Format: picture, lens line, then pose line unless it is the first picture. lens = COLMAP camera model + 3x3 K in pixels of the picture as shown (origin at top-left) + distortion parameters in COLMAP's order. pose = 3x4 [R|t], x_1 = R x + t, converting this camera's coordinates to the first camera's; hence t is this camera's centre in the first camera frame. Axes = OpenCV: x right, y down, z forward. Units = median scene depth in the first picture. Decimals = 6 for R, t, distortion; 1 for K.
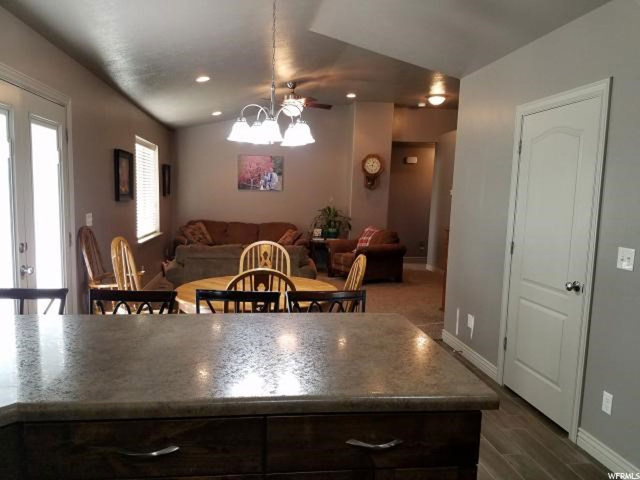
lens RADIAL K [[492.1, 0, 310.5], [0, 492.1, 248.3], [0, 0, 1]] dist [0.229066, -0.344520]
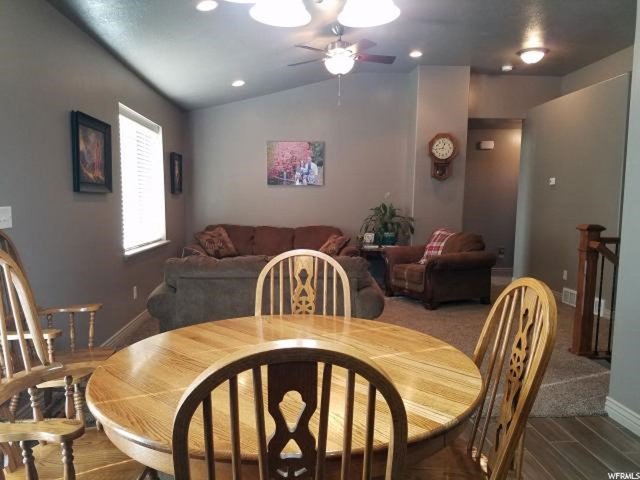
lens RADIAL K [[492.1, 0, 310.5], [0, 492.1, 248.3], [0, 0, 1]] dist [0.229066, -0.344520]
pose [[0.997090, -0.013236, -0.075079, -0.021283], [0.011942, 0.999773, -0.017661, -0.003287], [0.075296, 0.016713, 0.997021, 0.230320]]
